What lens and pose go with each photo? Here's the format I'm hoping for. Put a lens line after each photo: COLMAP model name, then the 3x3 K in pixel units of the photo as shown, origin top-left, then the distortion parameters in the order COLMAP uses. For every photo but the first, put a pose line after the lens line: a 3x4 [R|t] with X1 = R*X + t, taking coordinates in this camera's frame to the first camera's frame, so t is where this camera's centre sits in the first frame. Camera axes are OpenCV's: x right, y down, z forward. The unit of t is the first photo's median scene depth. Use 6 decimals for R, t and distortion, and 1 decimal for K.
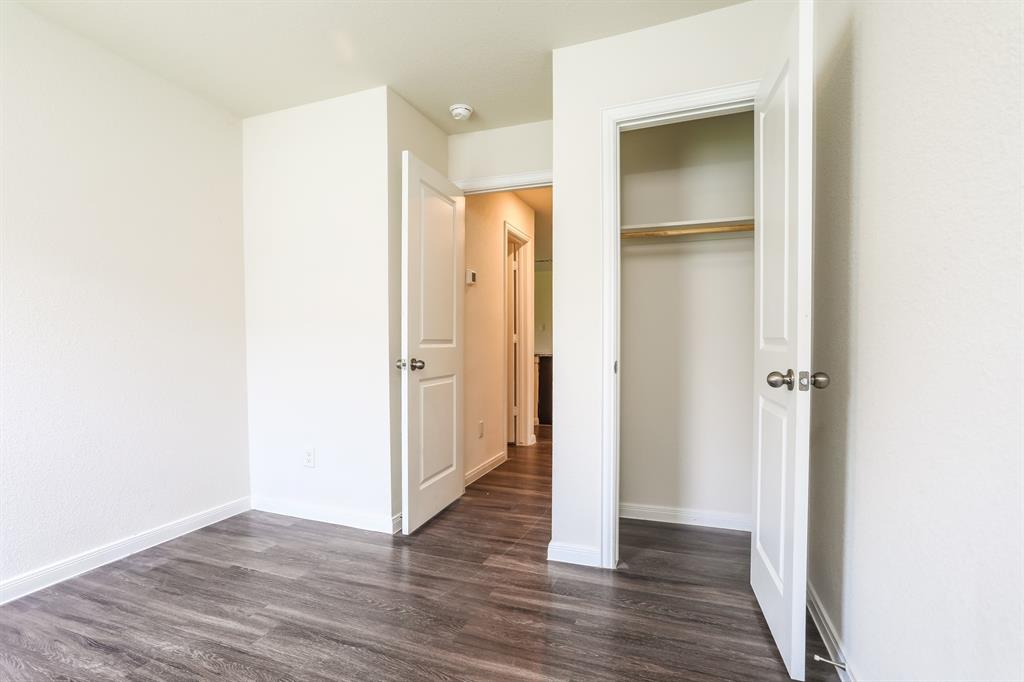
lens RADIAL K [[493.8, 0, 518.1], [0, 493.8, 351.2], [0, 0, 1]] dist [-0.048929, 0.008732]
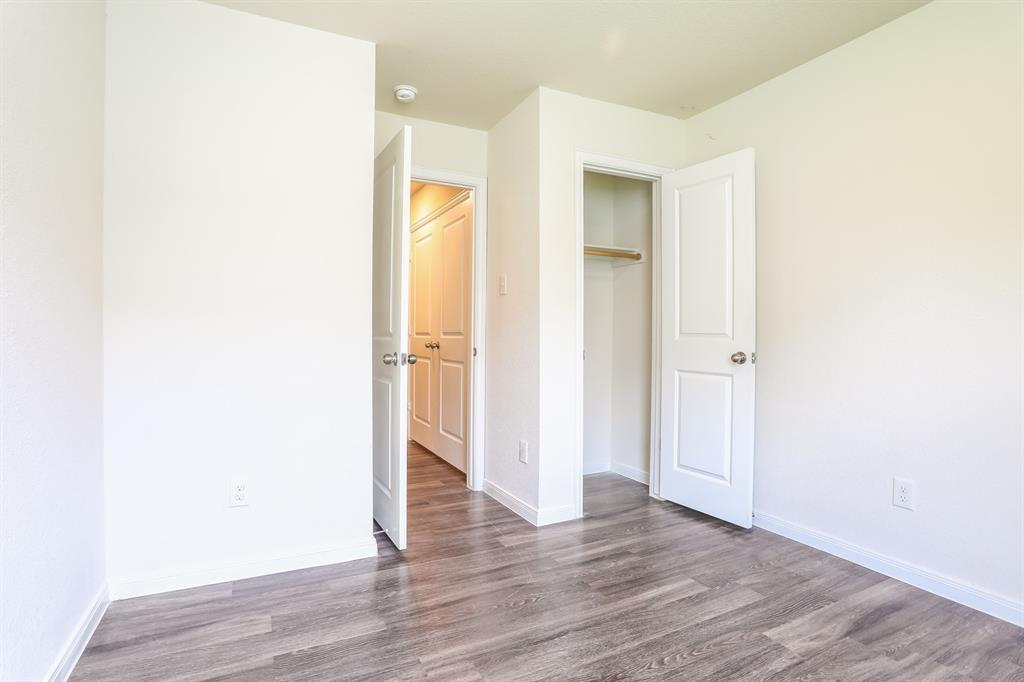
lens RADIAL K [[493.8, 0, 519.7], [0, 493.8, 336.1], [0, 0, 1]] dist [-0.048929, 0.008732]
pose [[0.678745, -0.001168, 0.734373, -0.837686], [-0.002450, 0.999990, 0.003855, -0.025560], [-0.734370, -0.004415, 0.678735, 0.260977]]
